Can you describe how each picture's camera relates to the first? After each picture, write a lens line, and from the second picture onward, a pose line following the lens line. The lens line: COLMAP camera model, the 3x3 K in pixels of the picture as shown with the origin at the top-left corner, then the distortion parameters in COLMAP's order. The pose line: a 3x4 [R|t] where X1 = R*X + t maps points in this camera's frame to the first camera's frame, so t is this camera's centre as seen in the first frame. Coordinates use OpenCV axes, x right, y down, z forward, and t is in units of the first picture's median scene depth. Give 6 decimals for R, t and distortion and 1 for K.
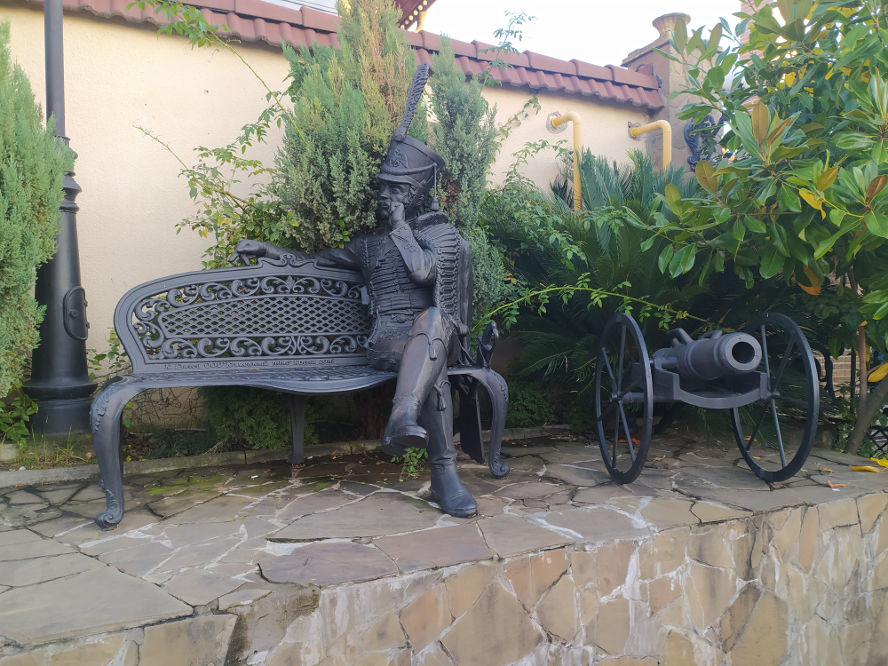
lens RADIAL K [[667.3, 0, 444.4], [0, 667.3, 333.8], [0, 0, 1]] dist [0.055056, 0.000865]
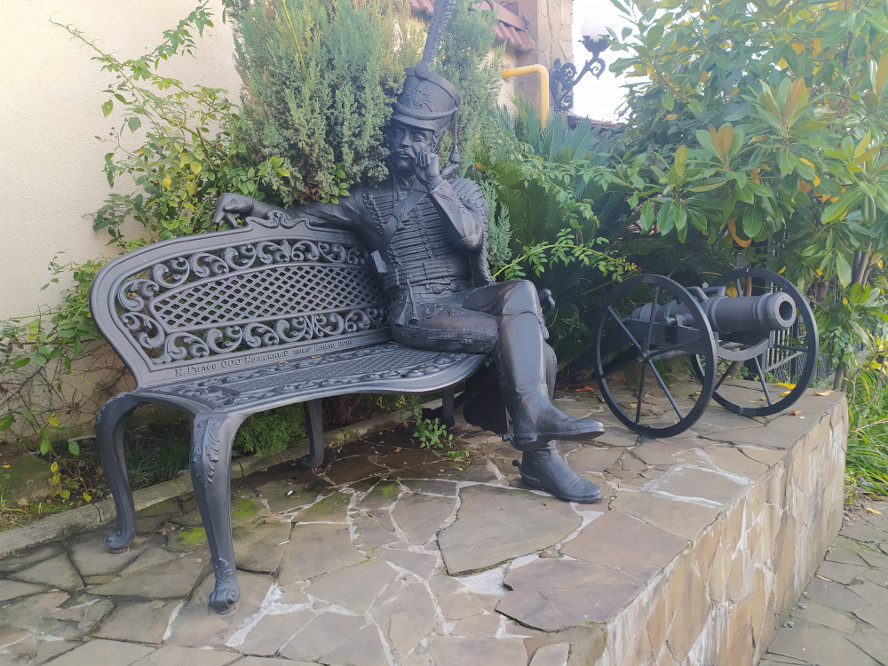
lens RADIAL K [[667.3, 0, 444.7], [0, 667.3, 333.1], [0, 0, 1]] dist [0.055056, 0.000865]
pose [[0.902185, -0.078676, 0.424114, -0.420504], [0.031771, 0.992675, 0.116565, -0.065071], [-0.430178, -0.091689, 0.898076, 0.194397]]
